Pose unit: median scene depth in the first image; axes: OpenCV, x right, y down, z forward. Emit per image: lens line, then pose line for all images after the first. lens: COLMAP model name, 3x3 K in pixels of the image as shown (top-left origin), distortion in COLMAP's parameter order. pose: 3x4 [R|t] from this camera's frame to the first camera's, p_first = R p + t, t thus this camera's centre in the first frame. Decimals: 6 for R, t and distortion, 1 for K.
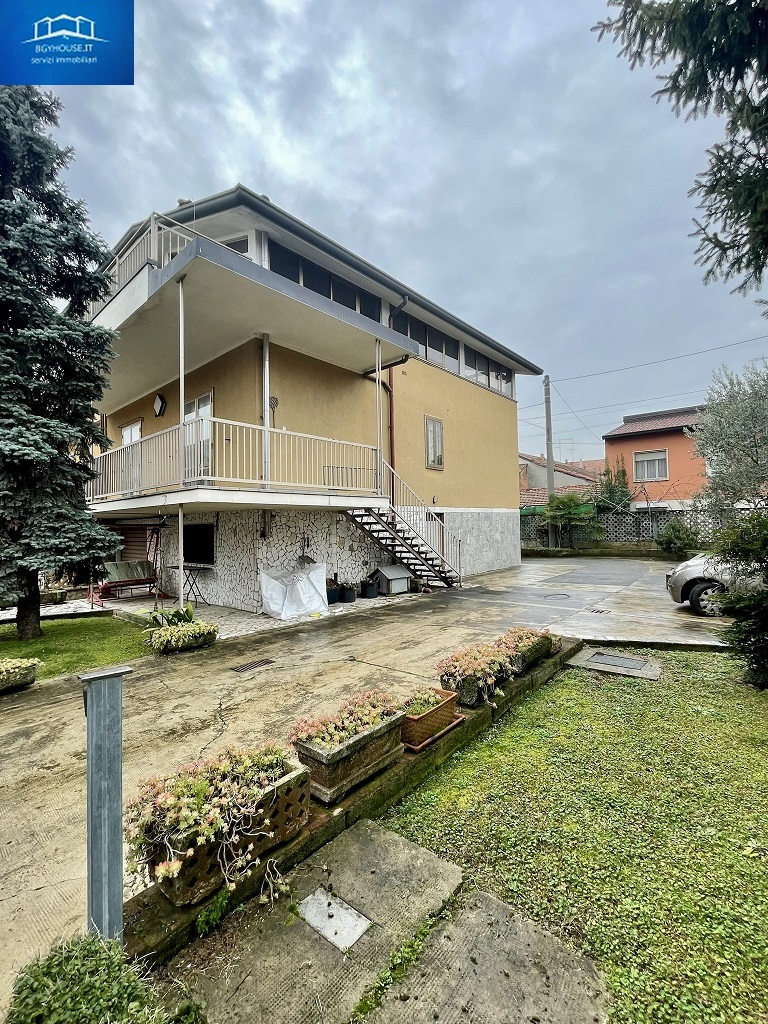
lens RADIAL K [[447.1, 0, 383.8], [0, 447.1, 512.5], [0, 0, 1]] dist [0.000291, -0.001787]
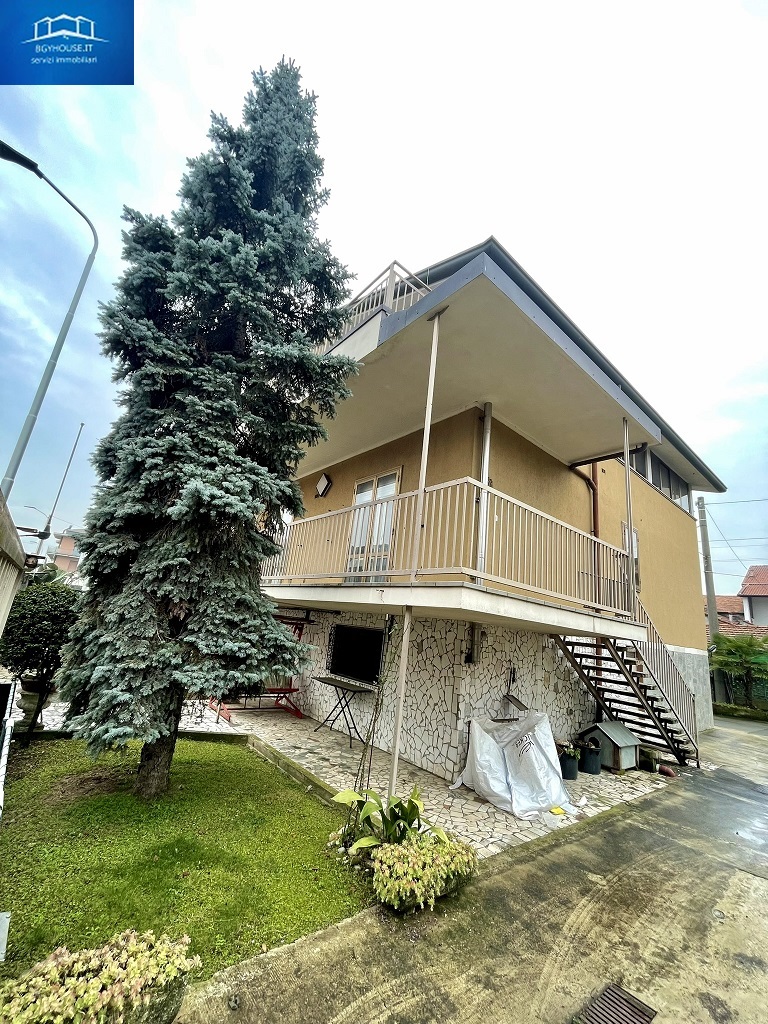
lens RADIAL K [[413.1, 0, 383.7], [0, 413.1, 512.6], [0, 0, 1]] dist [-0.001015, -0.000808]
pose [[0.981319, 0.084767, -0.172704, -0.394660], [-0.124379, 0.964398, -0.233382, -0.005589], [0.146772, 0.250503, 0.956925, 0.382921]]
